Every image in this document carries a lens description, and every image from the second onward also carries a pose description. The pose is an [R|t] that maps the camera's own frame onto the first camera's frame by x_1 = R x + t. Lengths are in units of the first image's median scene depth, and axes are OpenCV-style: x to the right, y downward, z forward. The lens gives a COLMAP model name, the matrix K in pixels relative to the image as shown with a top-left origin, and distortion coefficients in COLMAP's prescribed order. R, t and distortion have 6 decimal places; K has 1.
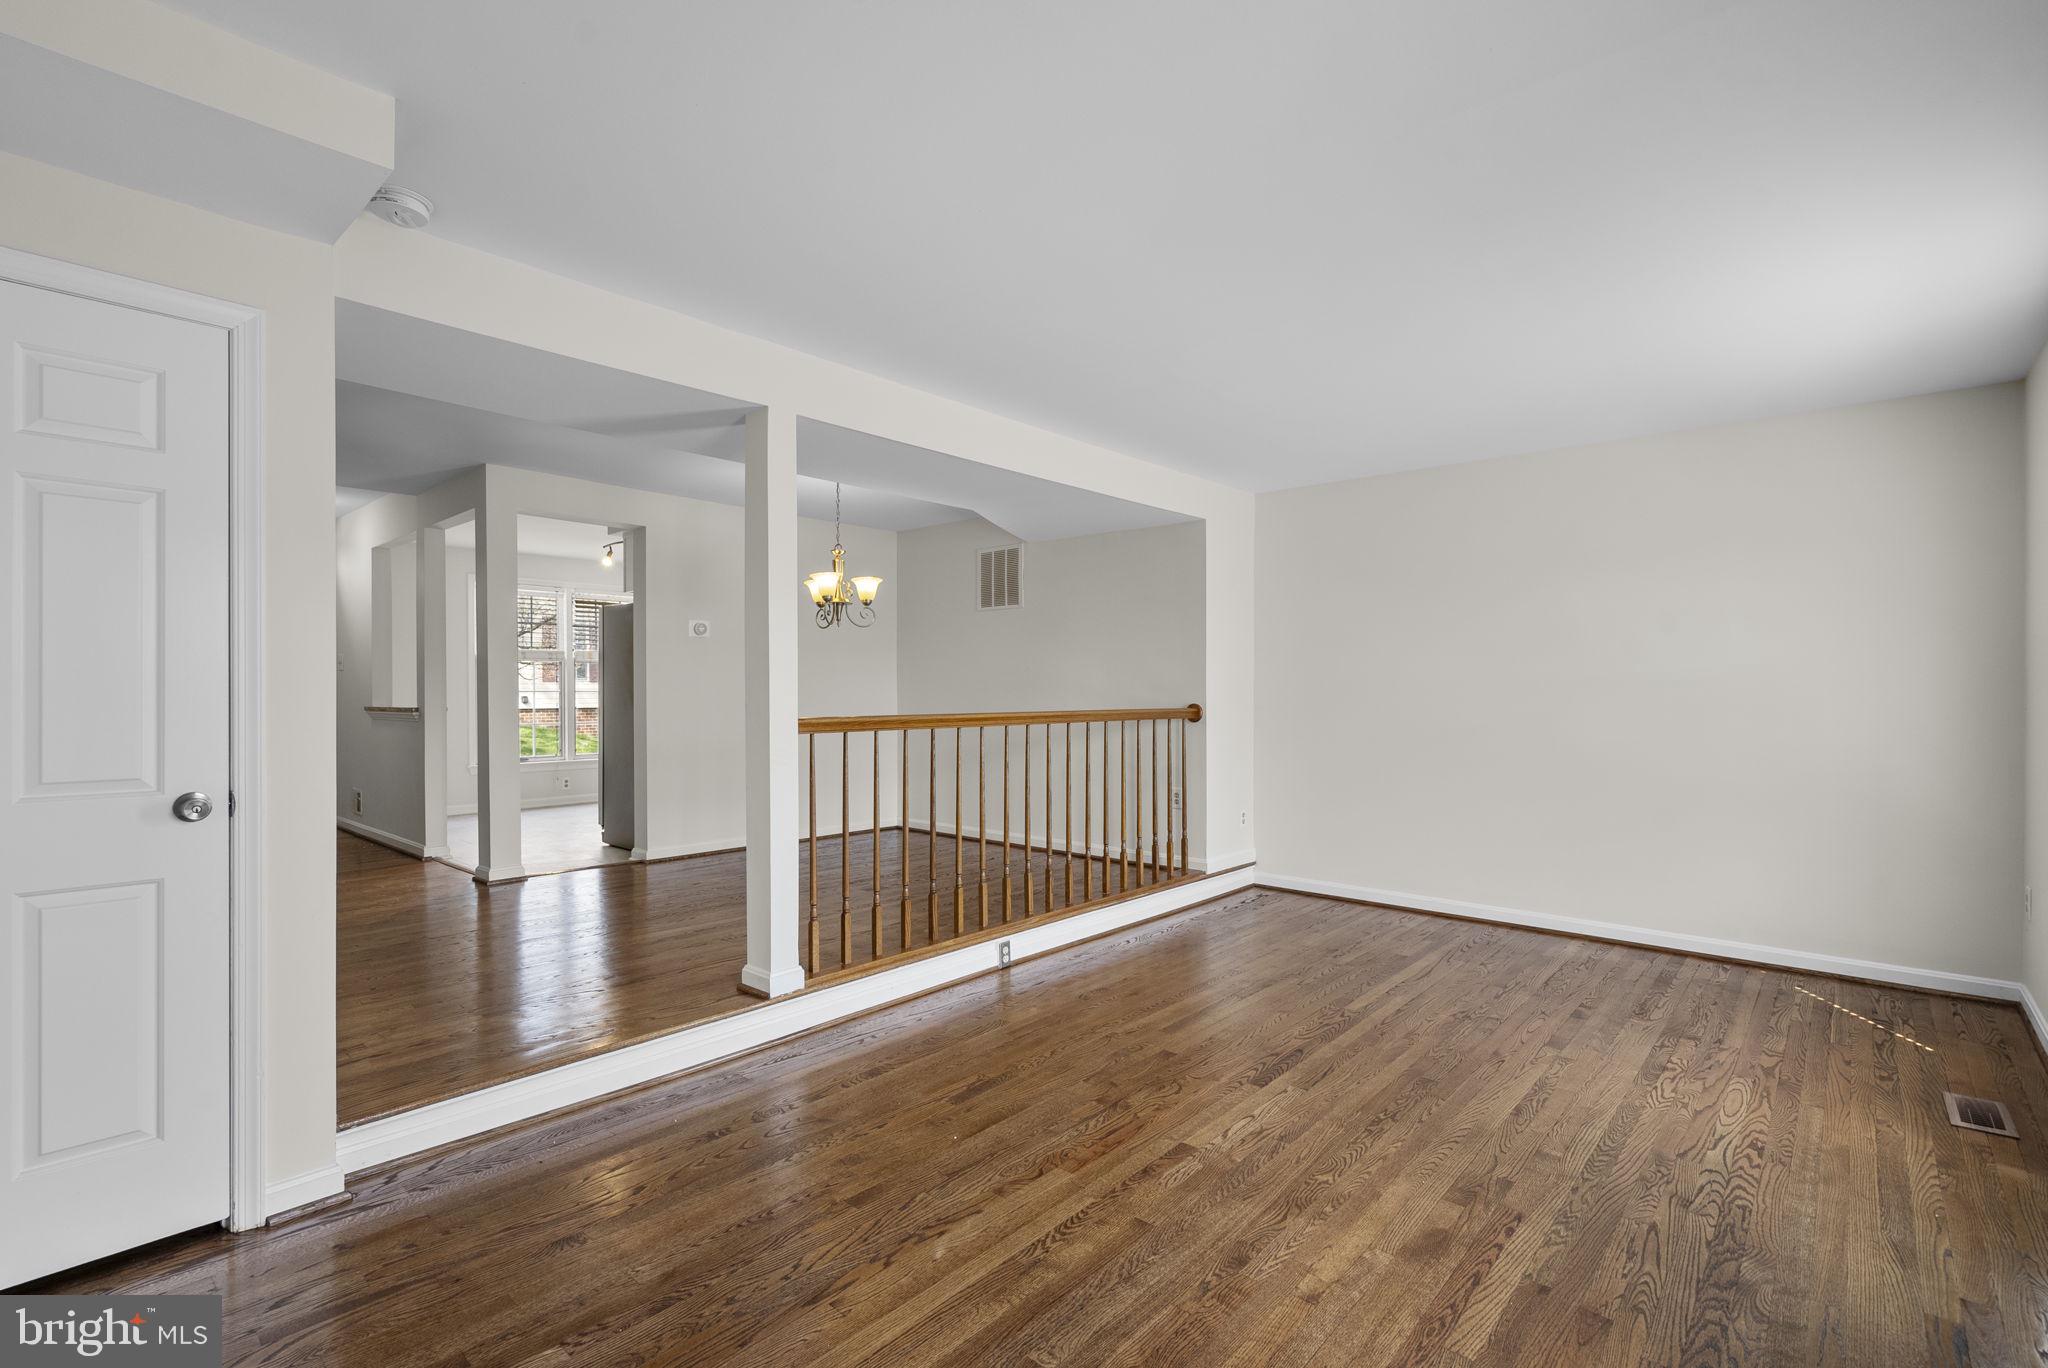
lens RADIAL K [[930.4, 0, 1017.7], [0, 930.4, 687.3], [0, 0, 1]] dist [-0.000145, -0.000133]
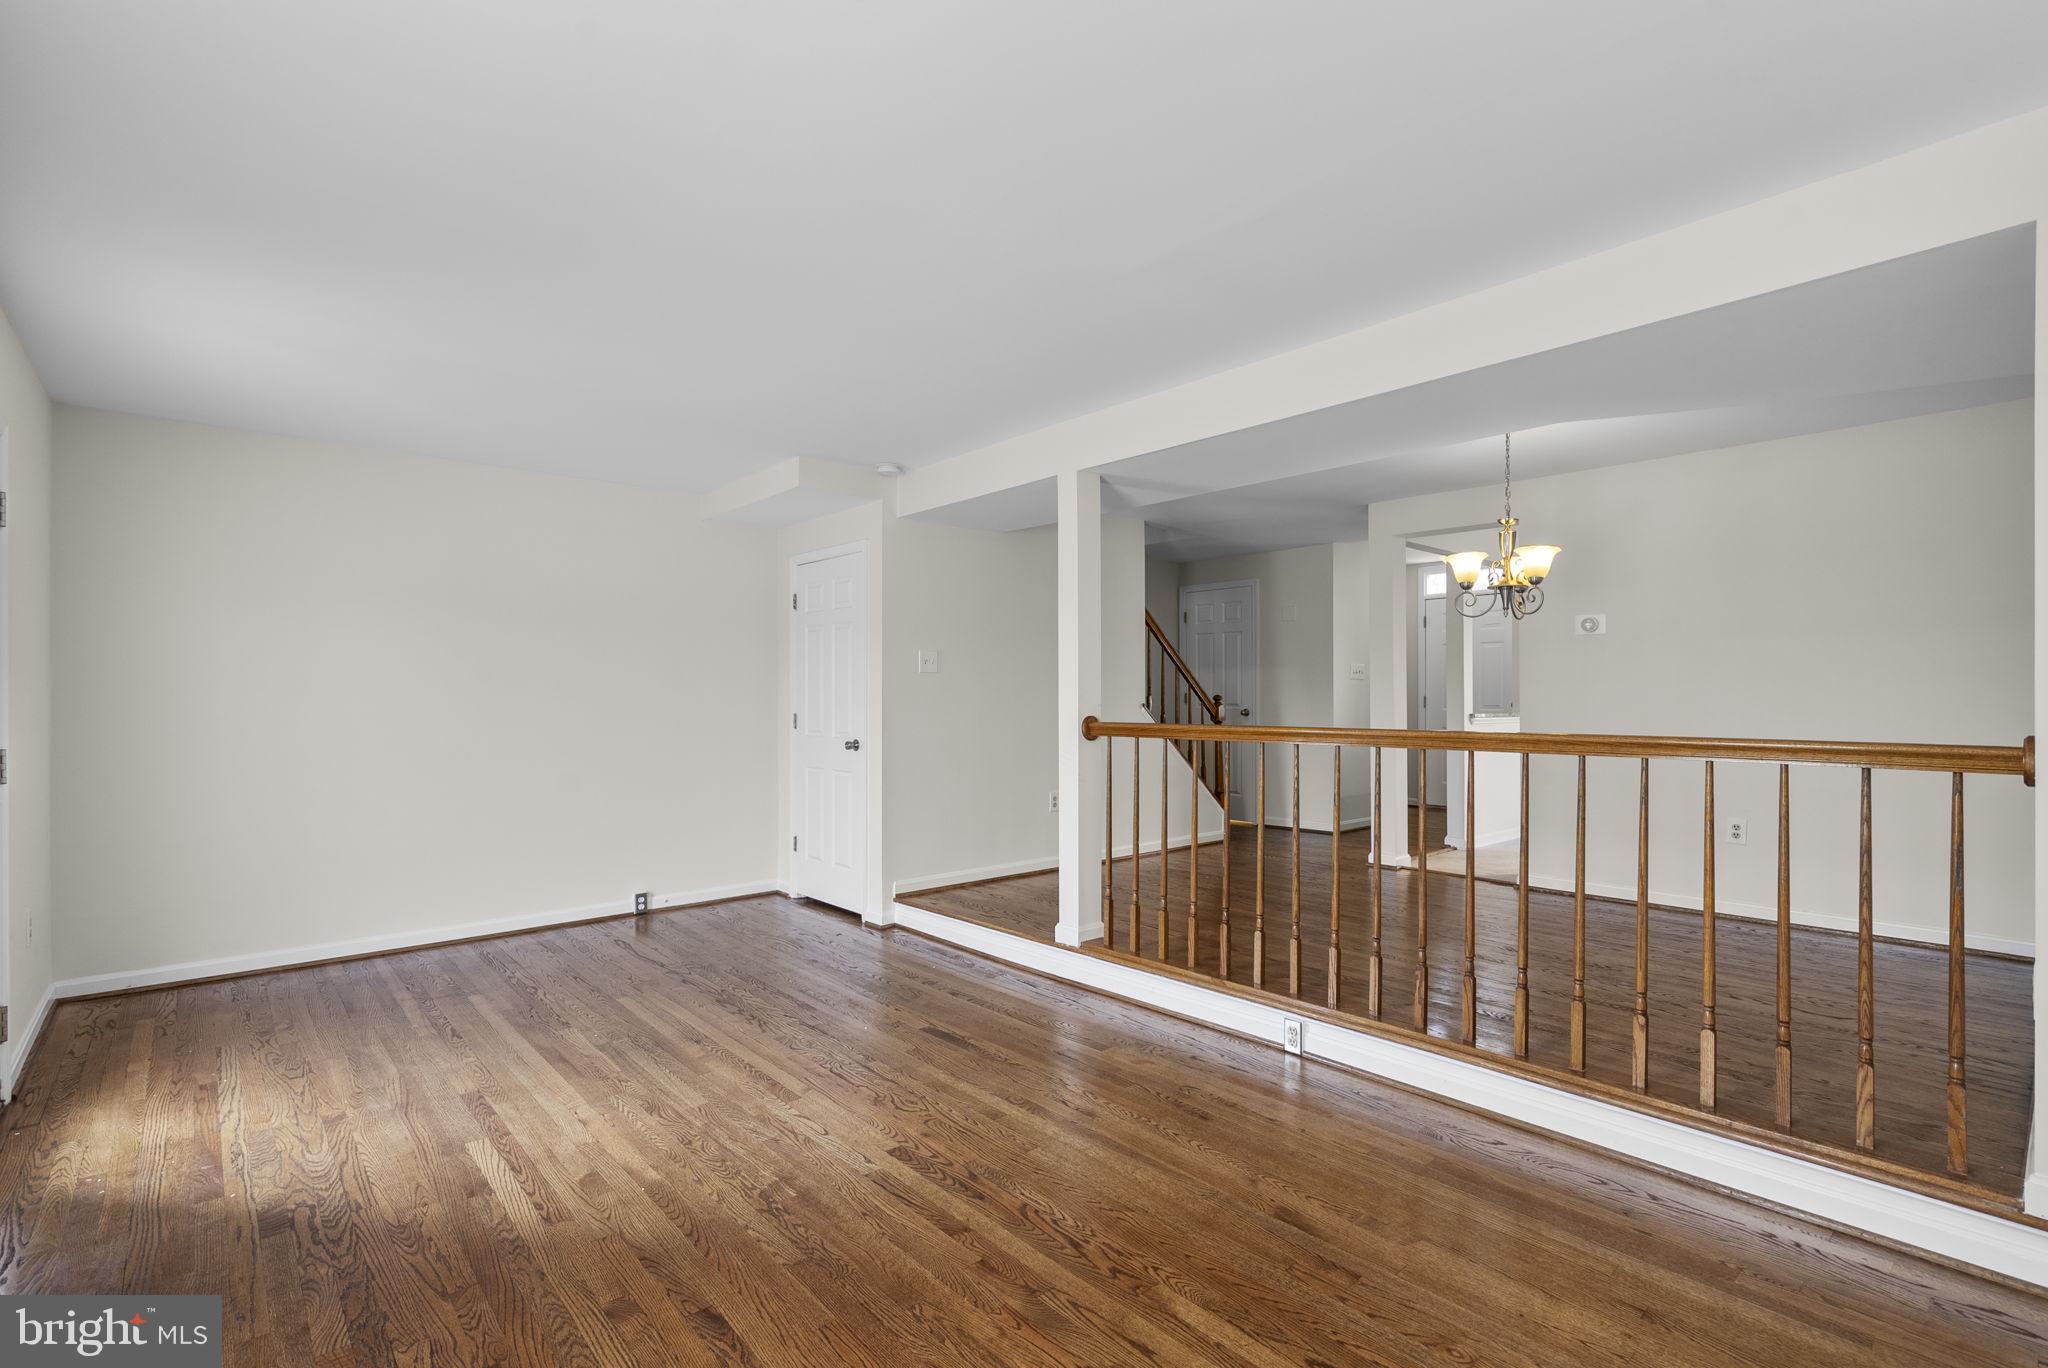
lens RADIAL K [[930.4, 0, 1017.7], [0, 930.4, 687.3], [0, 0, 1]] dist [-0.000145, -0.000133]
pose [[-0.113033, -0.012336, -0.993515, 0.982112], [0.004437, 0.999907, -0.012920, 0.003172], [0.993581, -0.005868, -0.112968, 1.068613]]
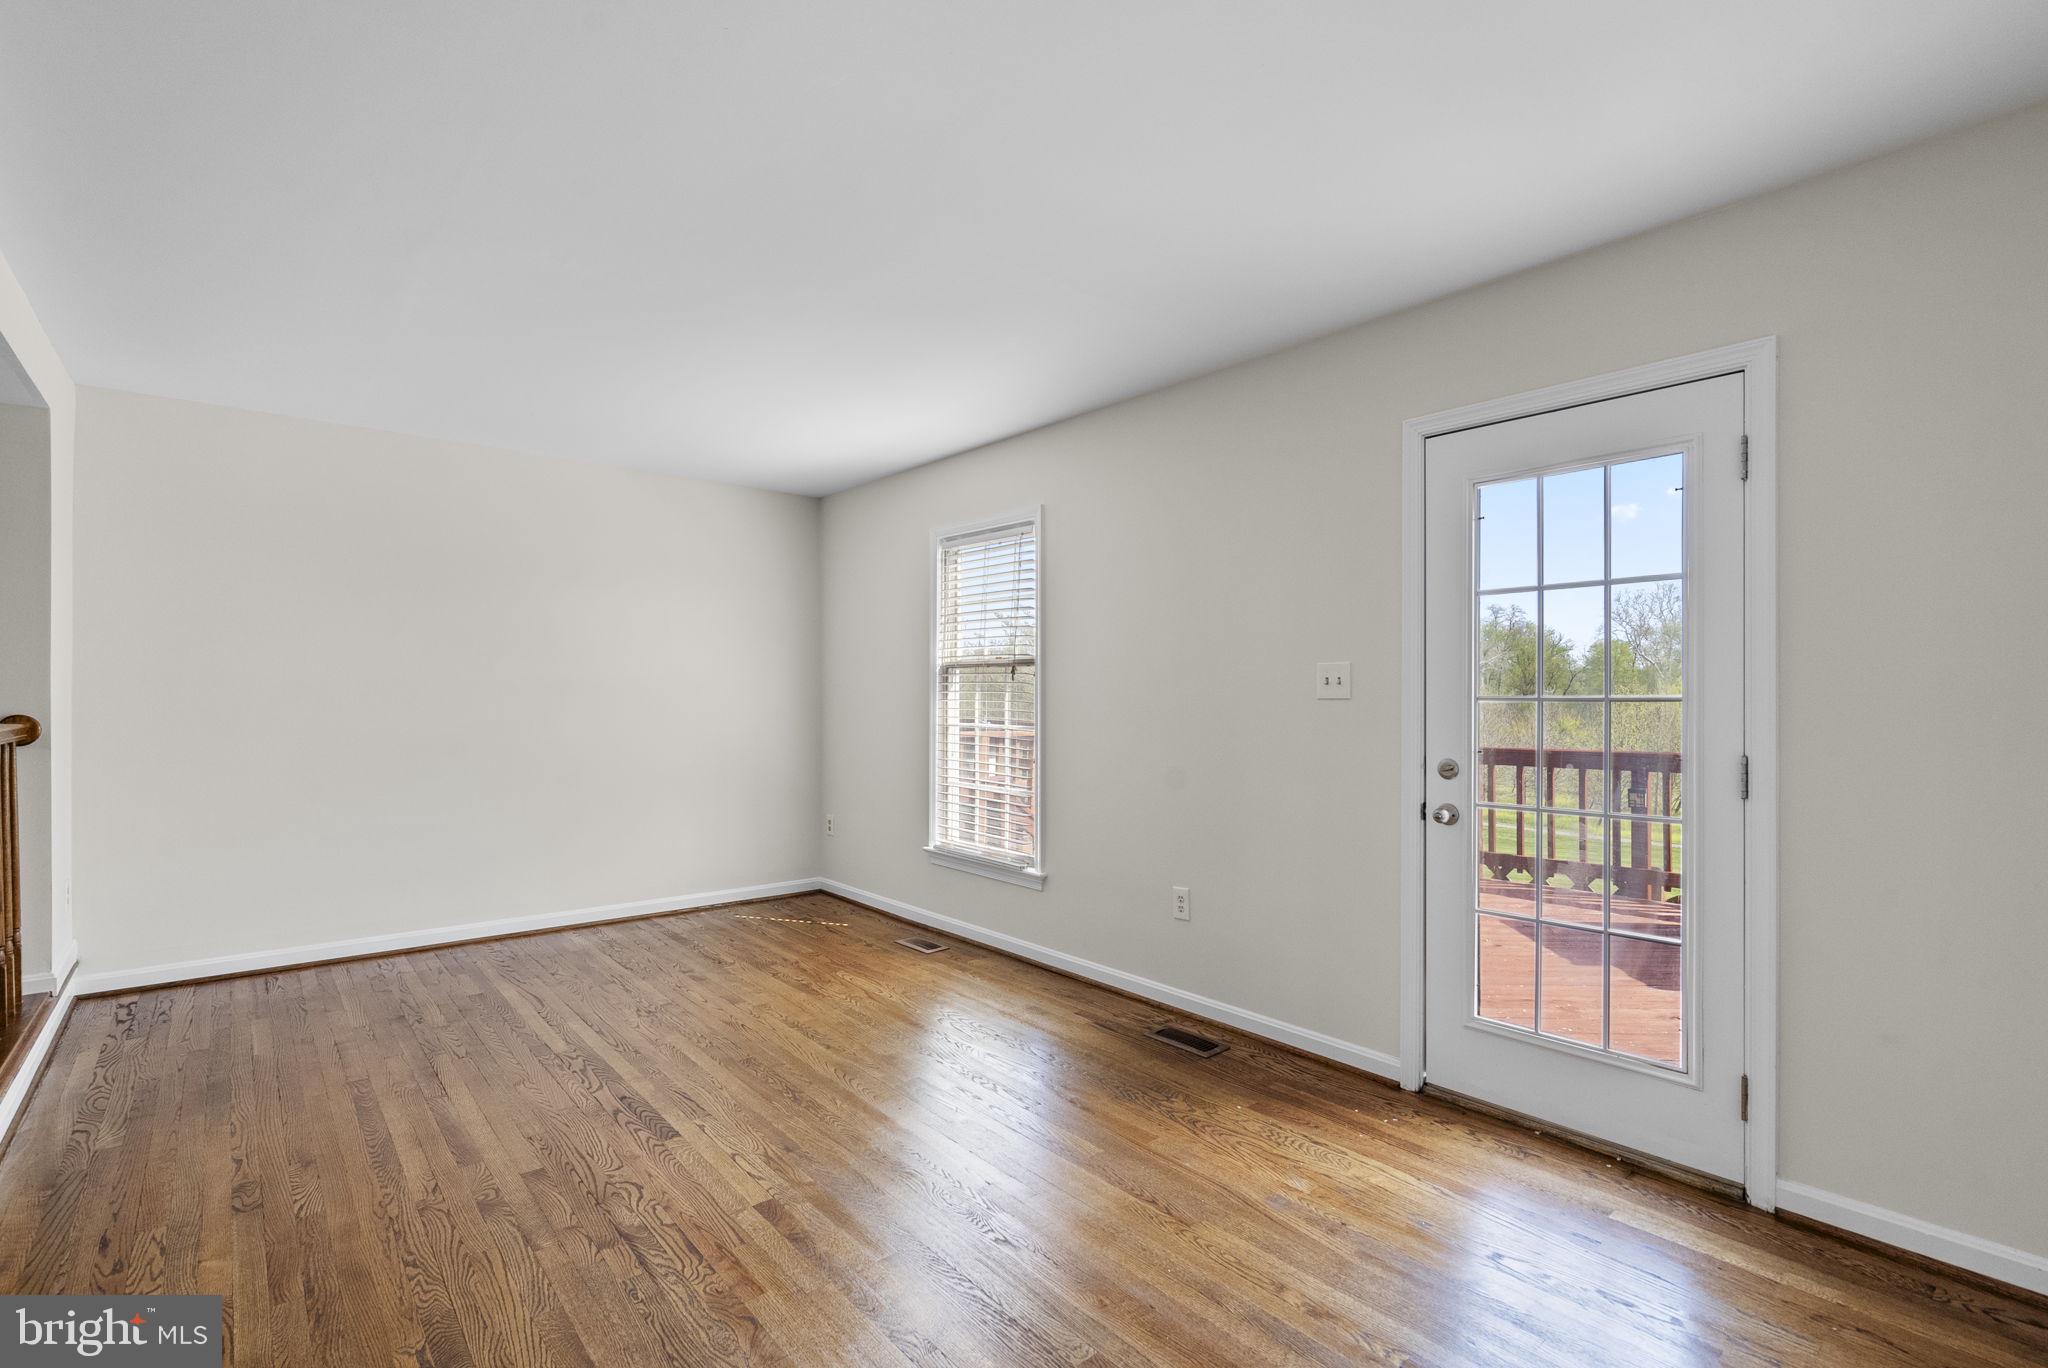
lens RADIAL K [[930.4, 0, 1017.7], [0, 930.4, 687.3], [0, 0, 1]] dist [-0.000145, -0.000133]
pose [[0.135919, 0.009846, 0.990671, -0.512388], [-0.005461, 0.999943, -0.009189, 0.003058], [-0.990705, -0.004161, 0.135965, 0.486445]]
